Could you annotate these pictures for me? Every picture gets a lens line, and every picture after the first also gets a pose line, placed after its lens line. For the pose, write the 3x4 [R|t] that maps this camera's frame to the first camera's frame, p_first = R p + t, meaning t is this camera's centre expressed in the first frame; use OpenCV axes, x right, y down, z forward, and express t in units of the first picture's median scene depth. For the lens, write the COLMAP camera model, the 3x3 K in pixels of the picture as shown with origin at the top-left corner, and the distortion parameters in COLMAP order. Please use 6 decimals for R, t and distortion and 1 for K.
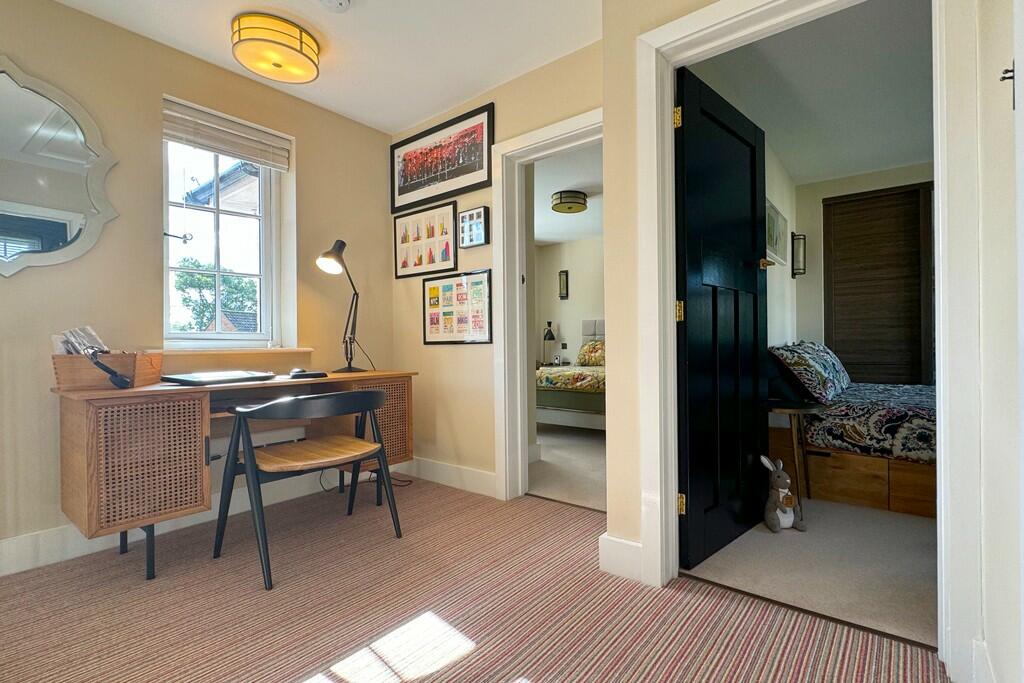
lens RADIAL K [[484.3, 0, 512.7], [0, 484.3, 343.9], [0, 0, 1]] dist [0.002085, 0.000632]
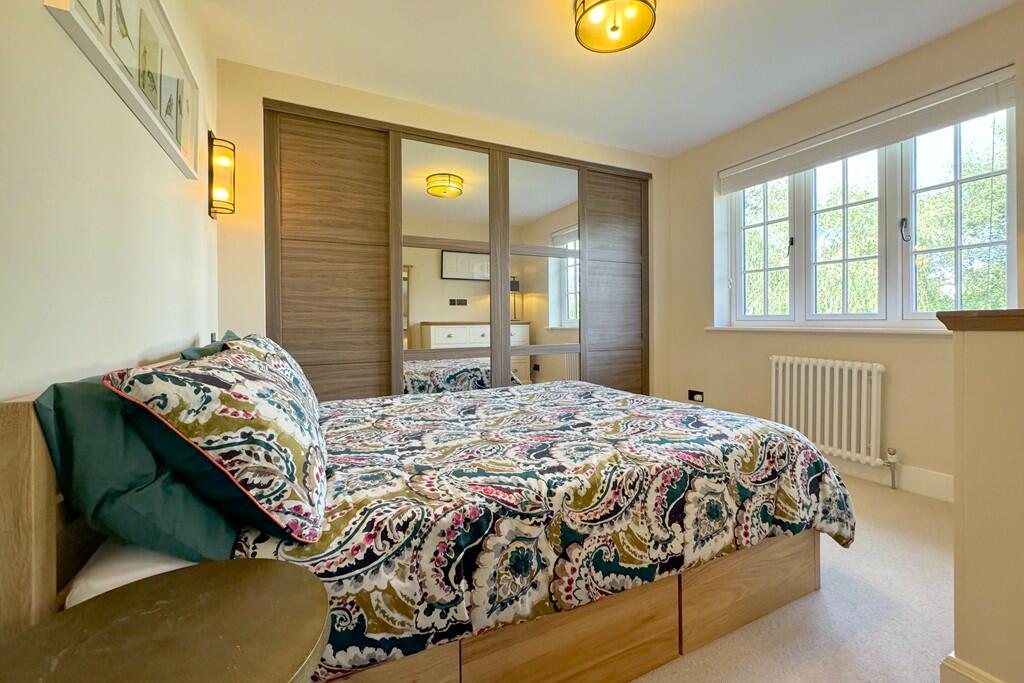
lens RADIAL K [[417.1, 0, 513.2], [0, 417.1, 323.7], [0, 0, 1]] dist [0.017426, 0.000171]
pose [[0.414846, 0.000861, 0.909891, 0.456965], [-0.000214, 1.000000, -0.000849, -0.022052], [-0.909892, 0.000157, 0.414846, 0.781188]]
